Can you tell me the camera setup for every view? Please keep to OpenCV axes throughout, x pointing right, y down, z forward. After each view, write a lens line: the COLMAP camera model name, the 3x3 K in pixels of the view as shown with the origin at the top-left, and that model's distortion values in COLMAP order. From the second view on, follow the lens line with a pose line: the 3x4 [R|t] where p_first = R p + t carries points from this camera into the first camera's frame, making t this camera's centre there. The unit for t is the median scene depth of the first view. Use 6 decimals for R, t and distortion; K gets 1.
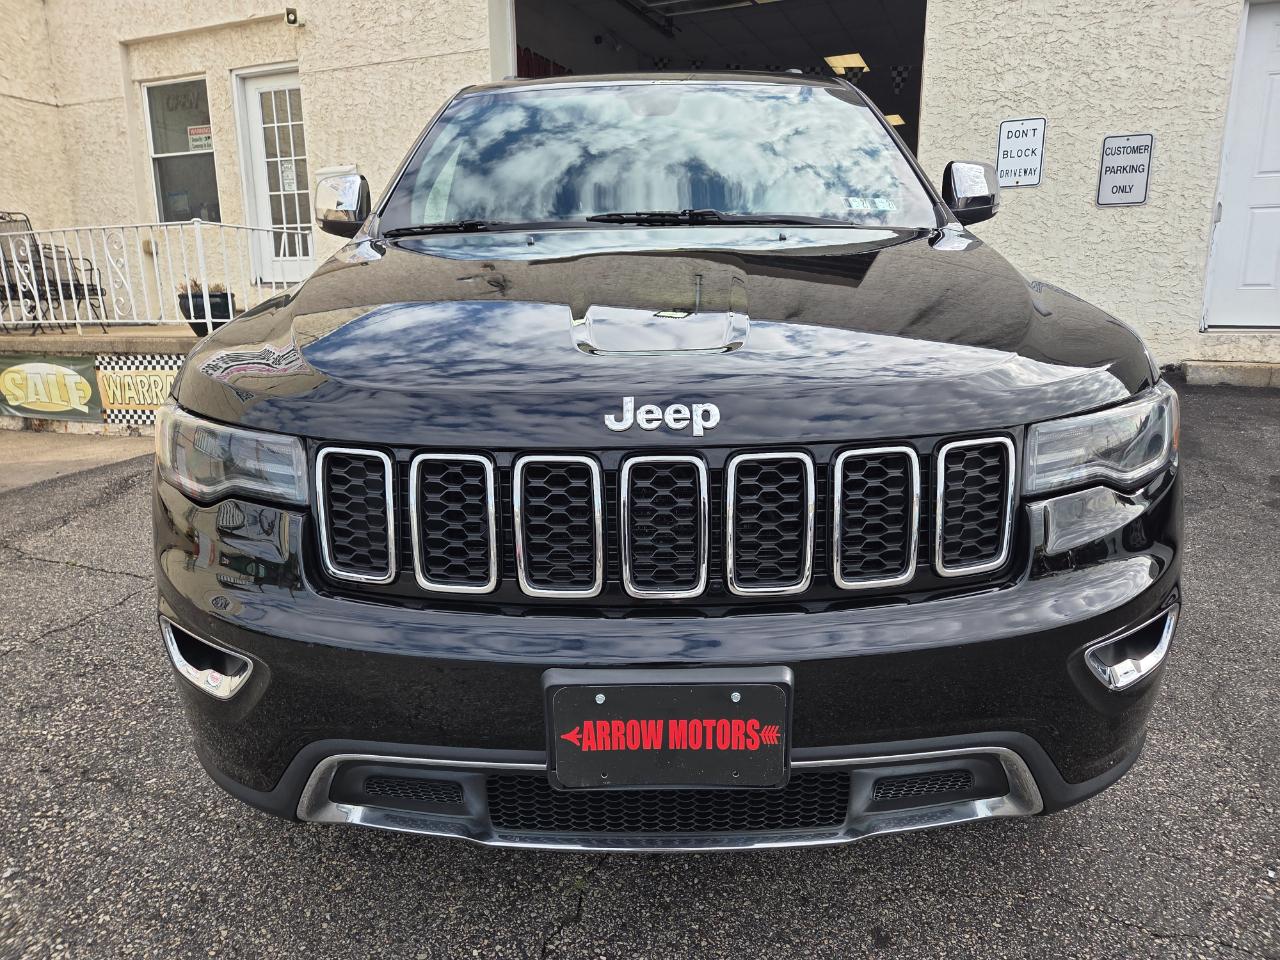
lens RADIAL K [[856.1, 0, 641.6], [0, 856.1, 489.8], [0, 0, 1]] dist [0.010411, -0.021123]
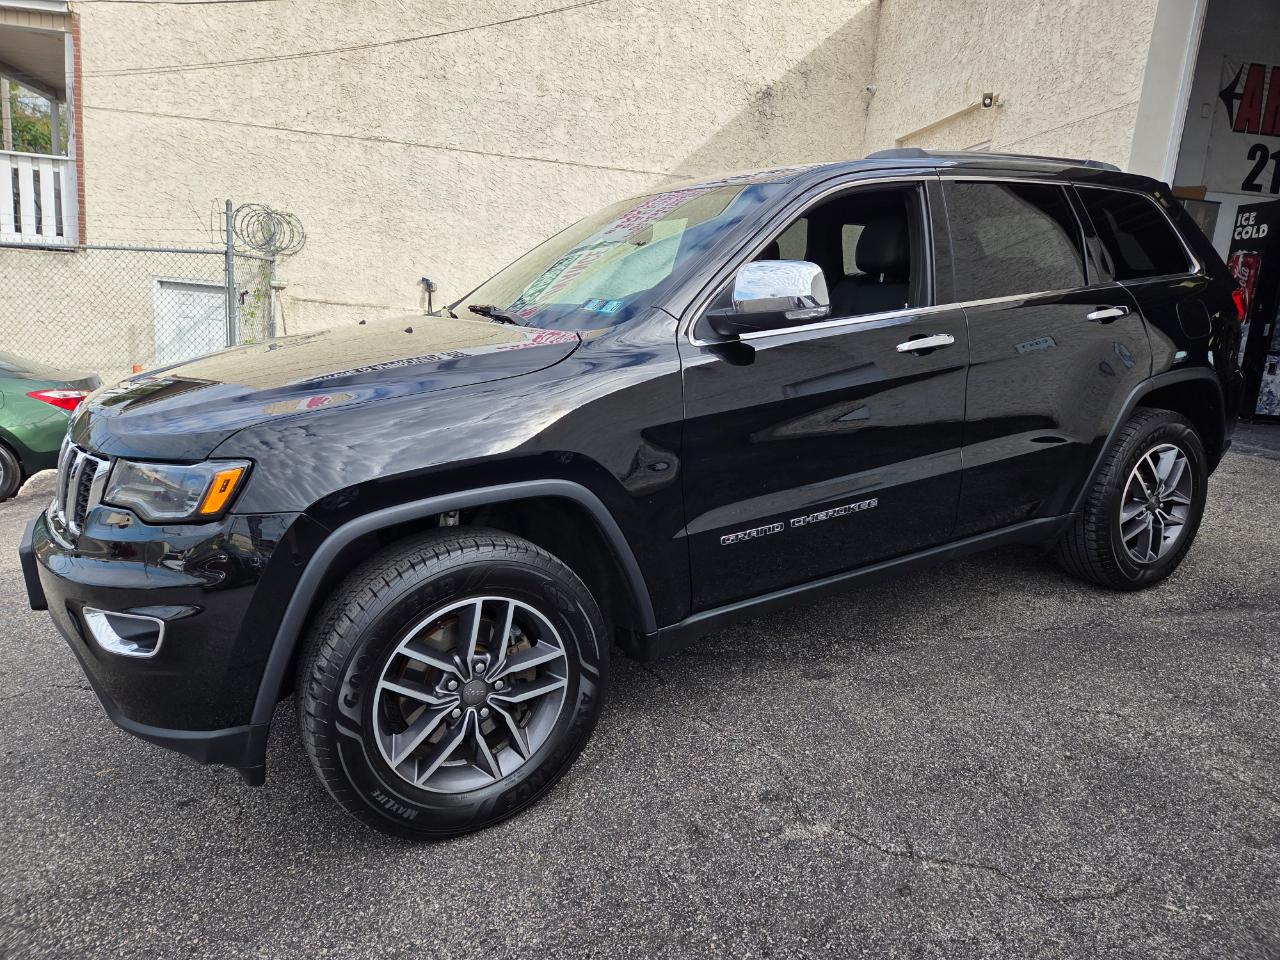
lens RADIAL K [[840.8, 0, 651.1], [0, 840.8, 460.4], [0, 0, 1]] dist [0.064119, -0.049313]
pose [[0.526881, 0.179625, -0.830741, 1.533520], [-0.253396, 0.966161, 0.048194, -0.264662], [0.811287, 0.185114, 0.554568, 0.642858]]
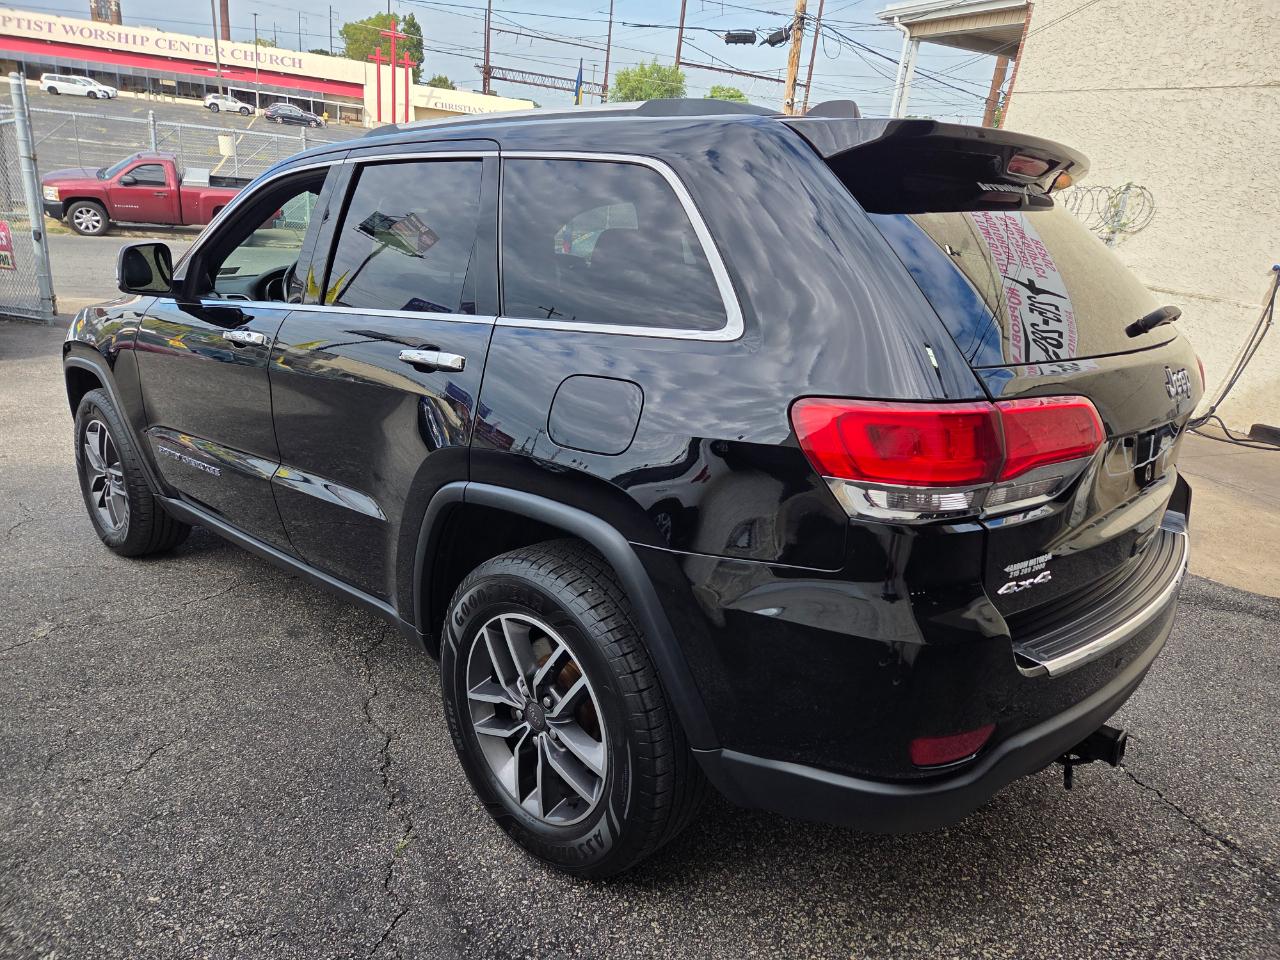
lens RADIAL K [[840.8, 0, 648.9], [0, 840.8, 479.8], [0, 0, 1]] dist [0.064119, -0.049313]
pose [[-0.657099, 0.193240, -0.728614, 1.196499], [-0.262564, 0.847378, 0.461531, -1.143969], [0.706598, 0.494579, -0.506074, 3.107155]]
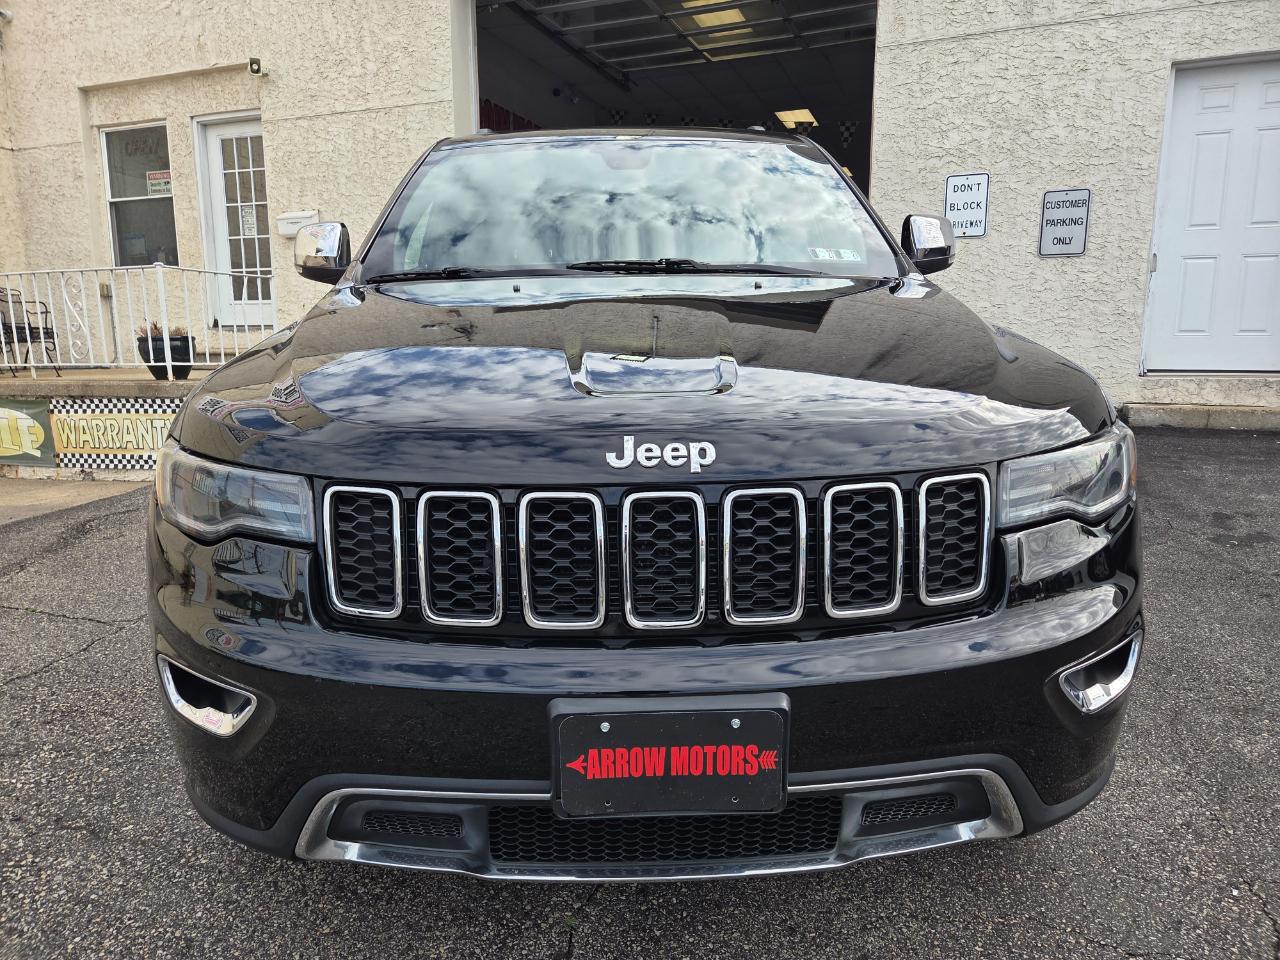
lens RADIAL K [[856.1, 0, 634.8], [0, 856.1, 492.5], [0, 0, 1]] dist [0.010411, -0.021123]
pose [[0.998992, -0.005269, 0.044574, -0.037112], [0.007362, 0.998871, -0.046937, 0.006745], [-0.044276, 0.047217, 0.997903, -0.028913]]
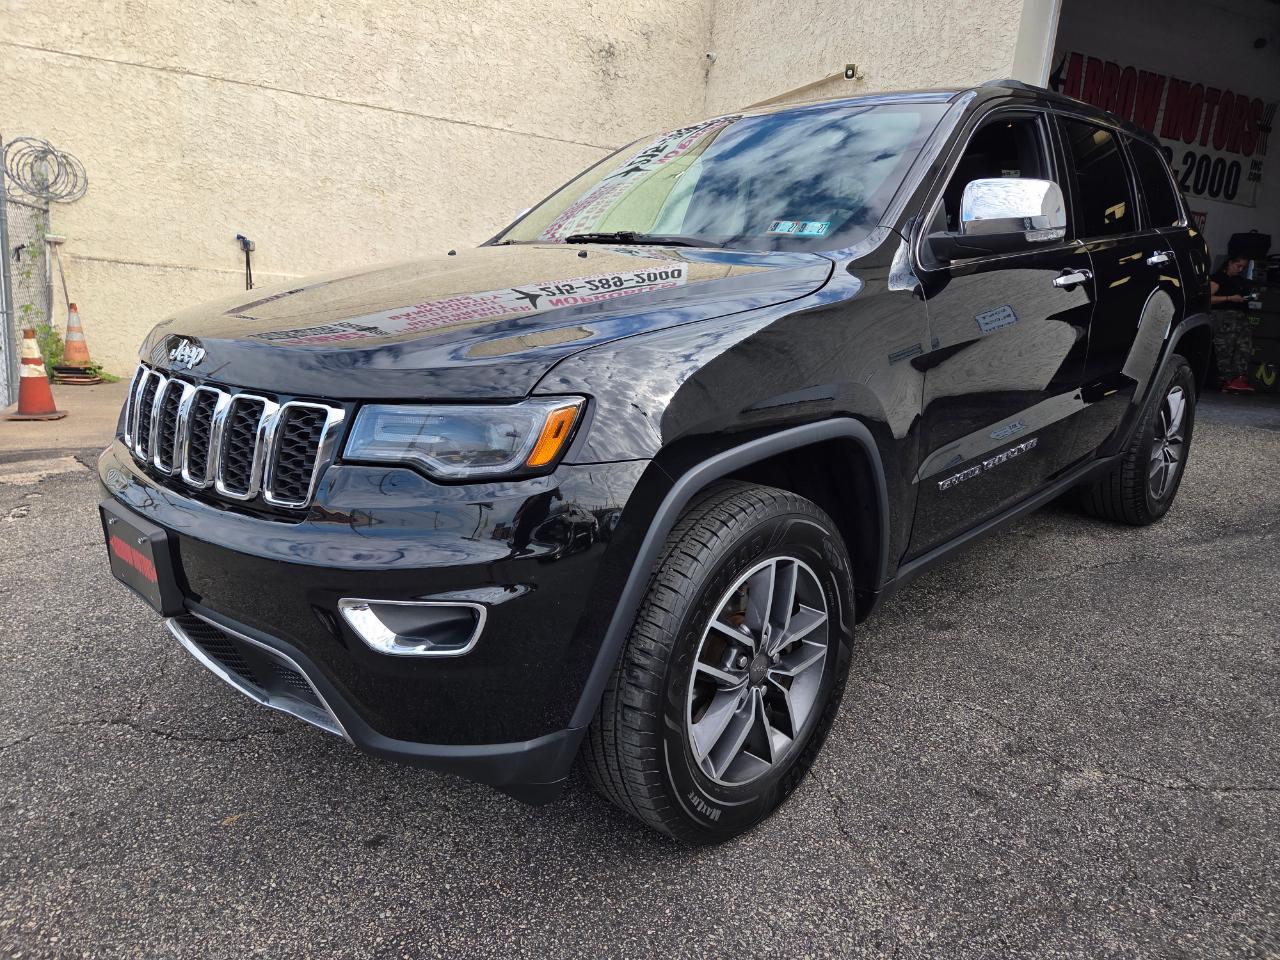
lens RADIAL K [[840.8, 0, 633.3], [0, 840.8, 476.0], [0, 0, 1]] dist [0.064119, -0.049313]
pose [[0.715146, 0.187644, -0.673318, 1.040260], [-0.225044, 0.973811, 0.032363, -0.067319], [0.661757, 0.128382, 0.738645, 0.293816]]
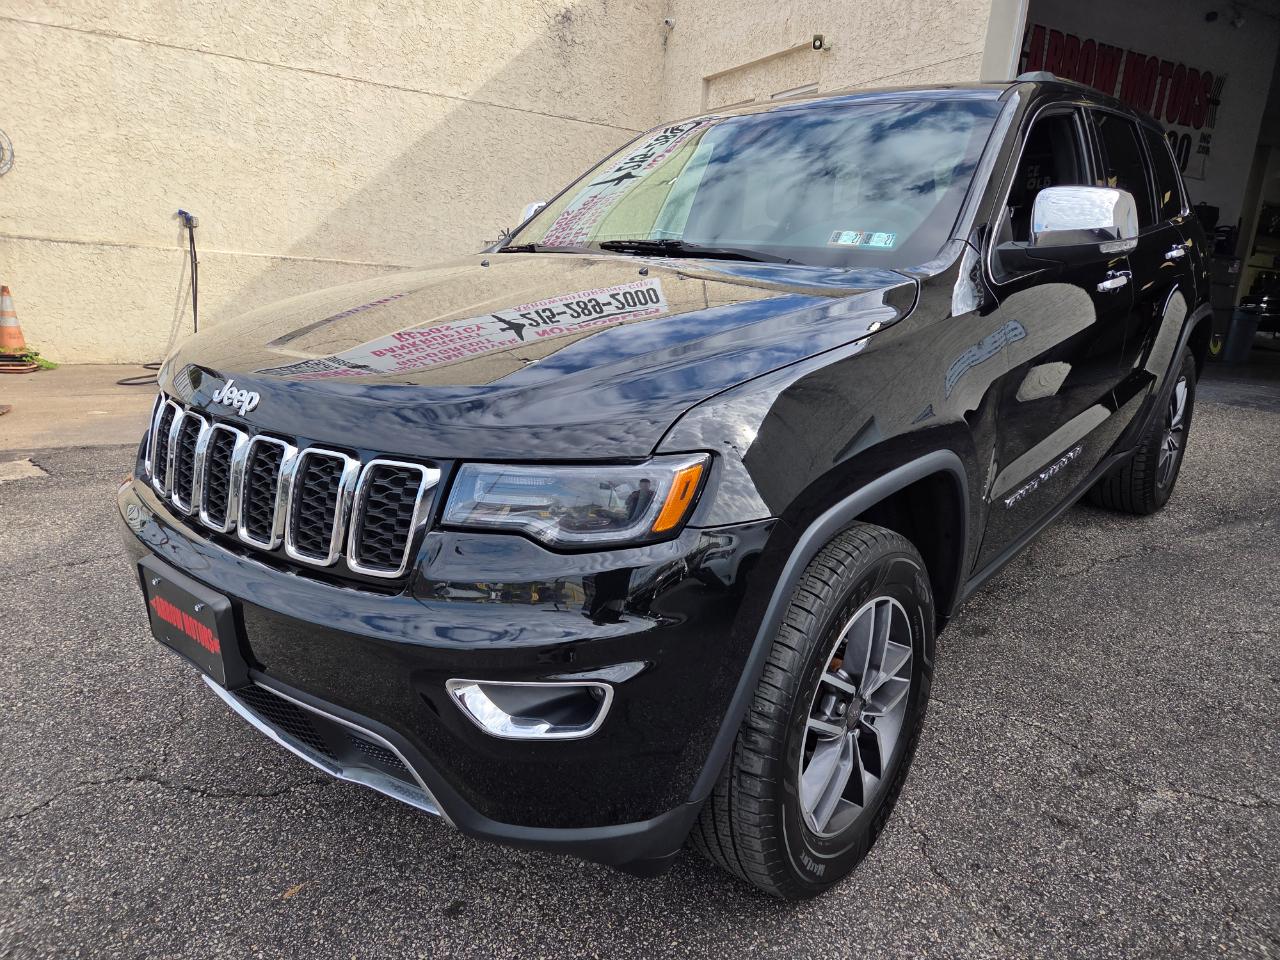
lens RADIAL K [[840.8, 0, 633.2], [0, 840.8, 475.6], [0, 0, 1]] dist [0.064119, -0.049313]
pose [[0.759341, 0.195875, -0.620511, 0.875019], [-0.206905, 0.976805, 0.055149, -0.109237], [0.616921, 0.086510, 0.782256, 0.232240]]
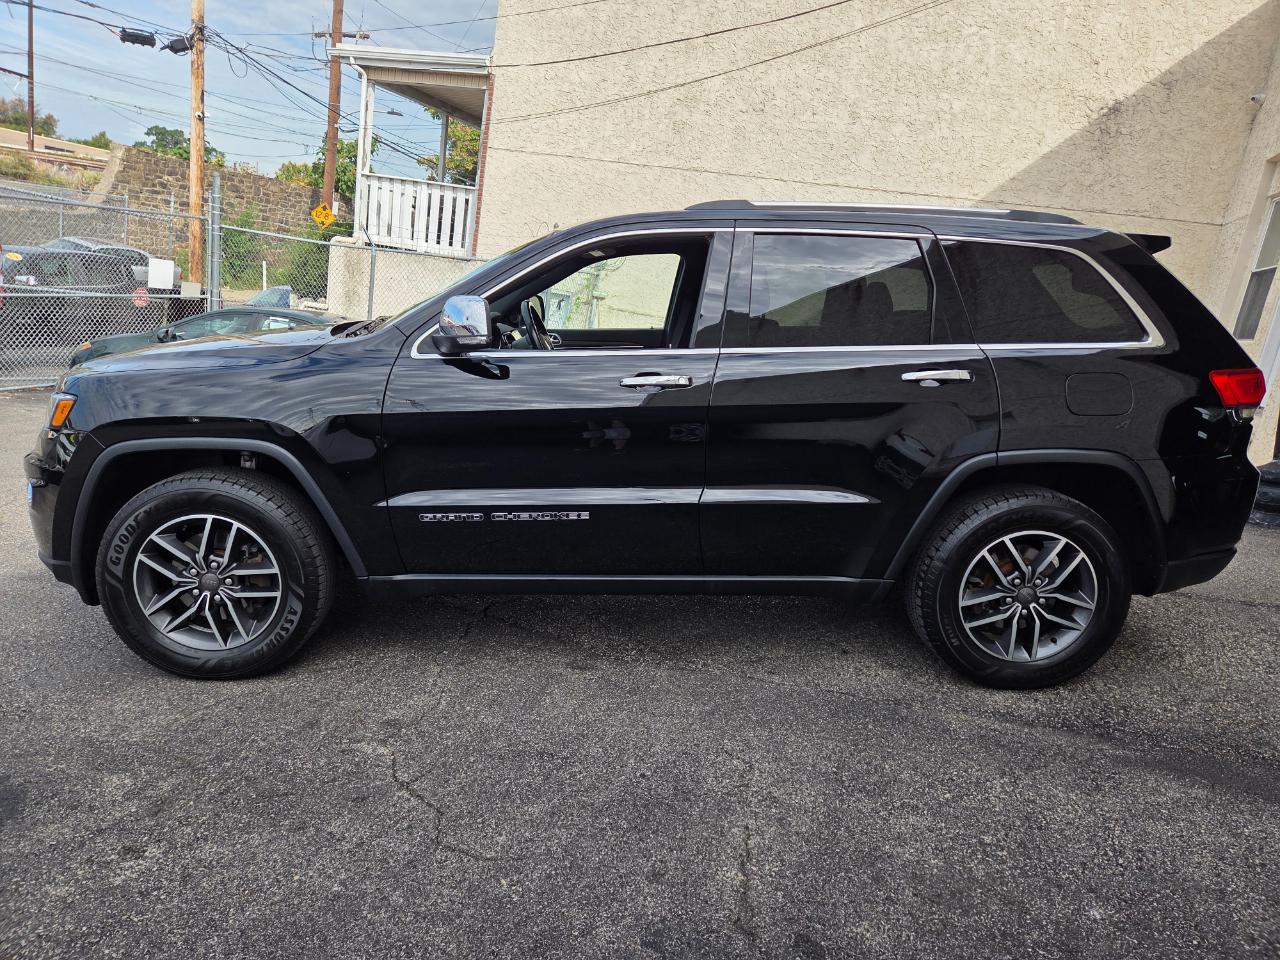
lens RADIAL K [[840.8, 0, 647.5], [0, 840.8, 468.2], [0, 0, 1]] dist [0.064119, -0.049313]
pose [[0.051063, 0.217137, -0.974805, 2.104936], [-0.352778, 0.917075, 0.185798, -0.645501], [0.934313, 0.334402, 0.123430, 1.641219]]
